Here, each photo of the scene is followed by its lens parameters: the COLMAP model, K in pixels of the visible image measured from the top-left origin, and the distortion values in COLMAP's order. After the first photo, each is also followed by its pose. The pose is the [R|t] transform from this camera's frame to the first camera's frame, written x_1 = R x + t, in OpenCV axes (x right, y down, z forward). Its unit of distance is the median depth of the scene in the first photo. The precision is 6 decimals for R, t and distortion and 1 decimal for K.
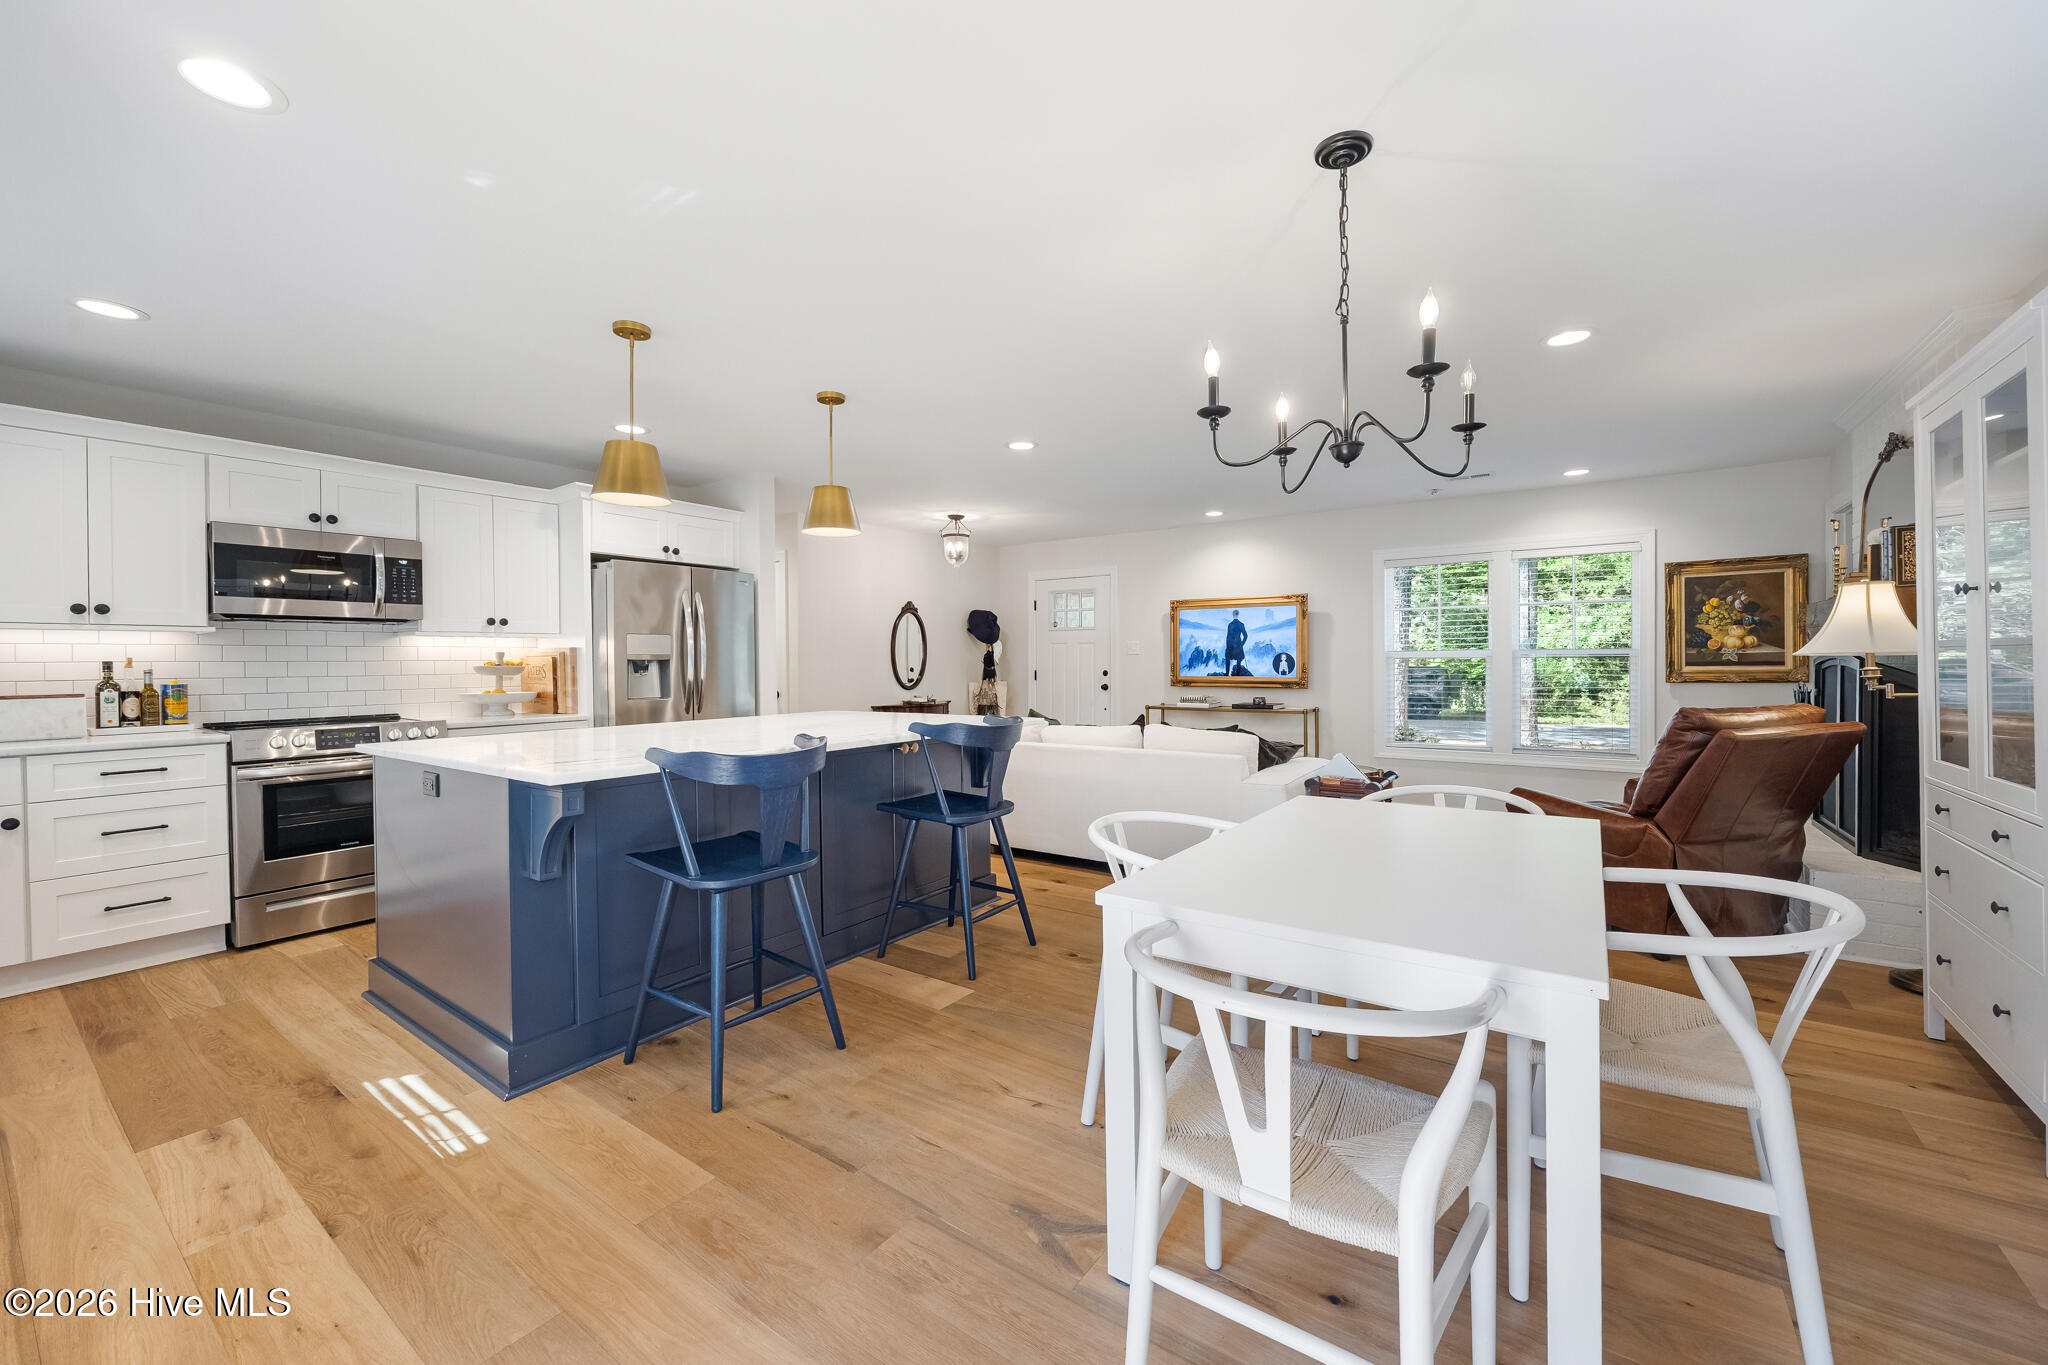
lens RADIAL K [[794.1, 0, 1029.1], [0, 794.1, 664.0], [0, 0, 1]] dist [0.006944, -0.000403]
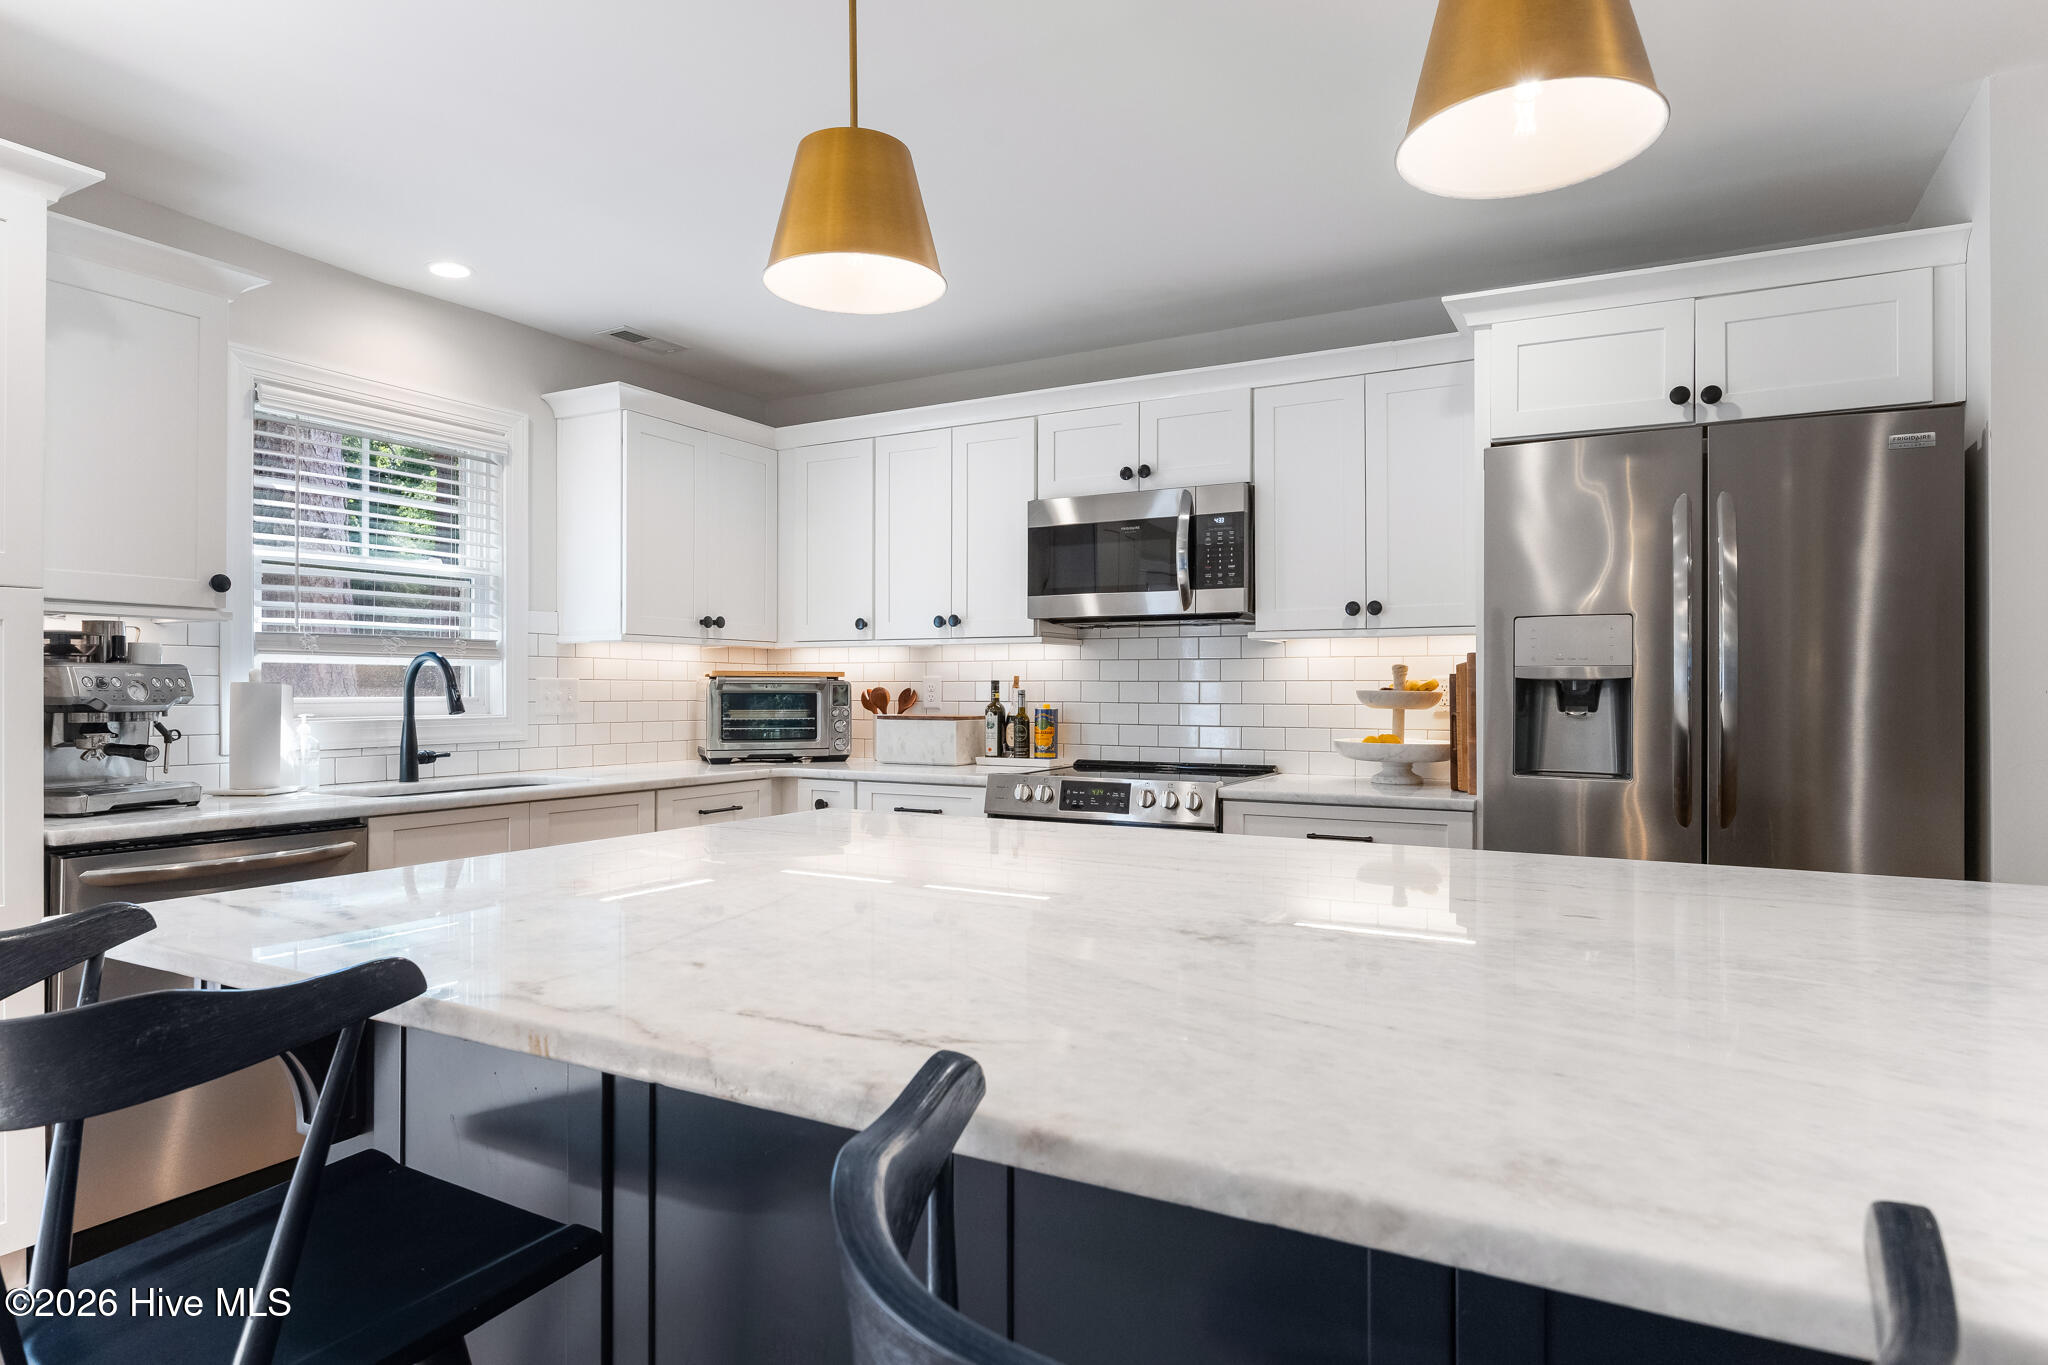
lens RADIAL K [[1133.9, 0, 1032.4], [0, 1133.9, 689.9], [0, 0, 1]] dist [-0.000147, 0.000149]
pose [[0.126276, 0.007982, -0.991963, 0.067974], [-0.008830, 0.999937, 0.006922, -0.001779], [0.991956, 0.007885, 0.126338, 0.775017]]
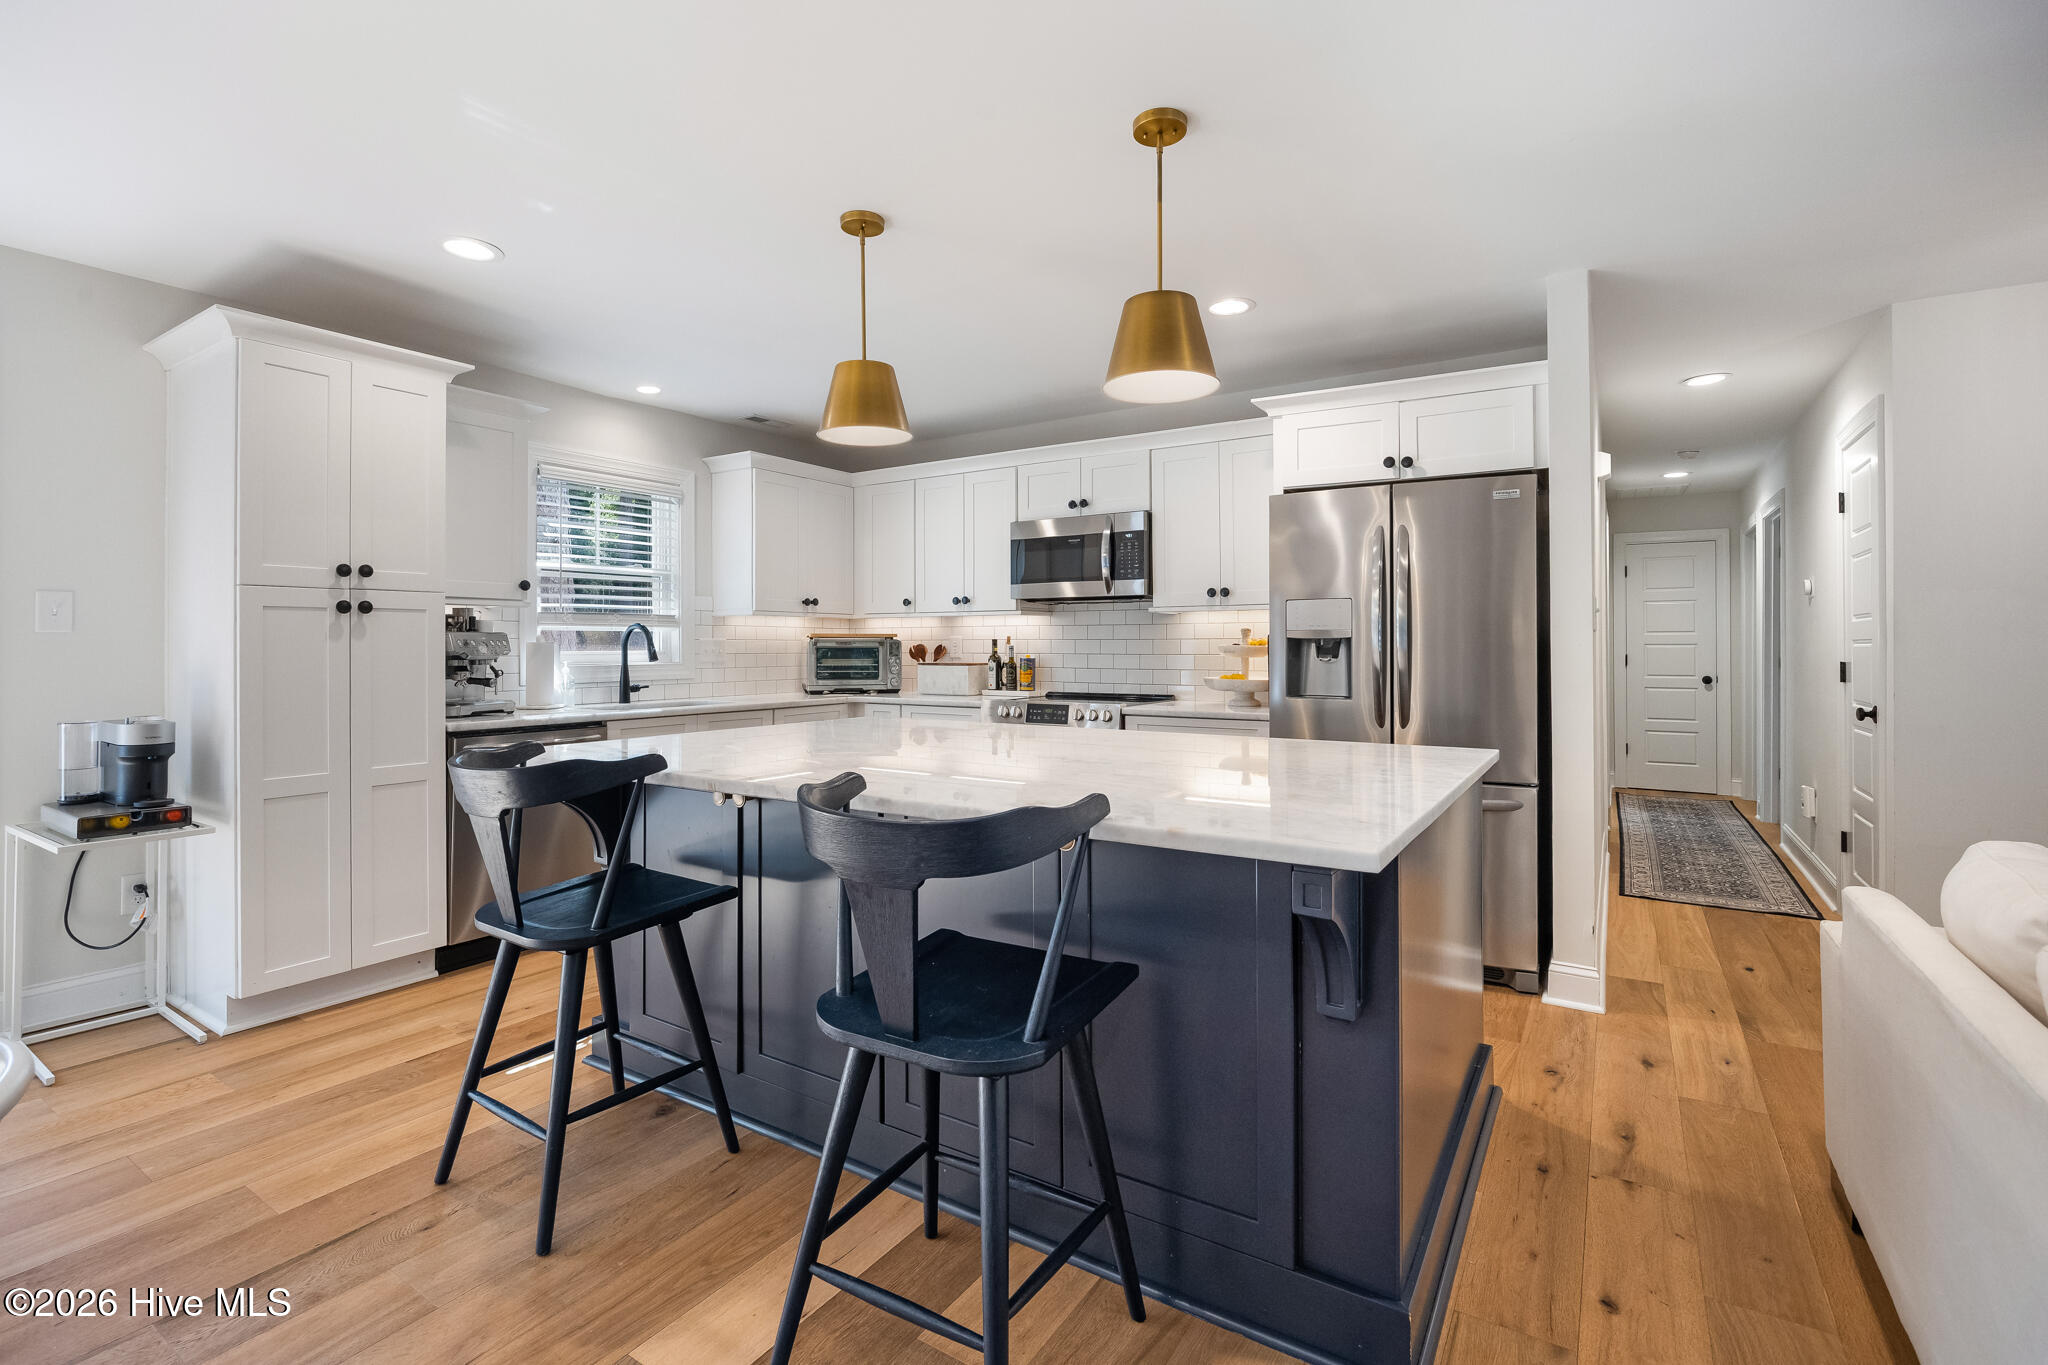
lens RADIAL K [[928.8, 0, 1017.4], [0, 928.8, 641.6], [0, 0, 1]] dist [0.000295, -0.000048]
pose [[0.050816, 0.004063, -0.998700, 0.327531], [-0.005544, 0.999977, 0.003786, -0.004928], [0.998693, 0.005345, 0.050837, 0.841127]]
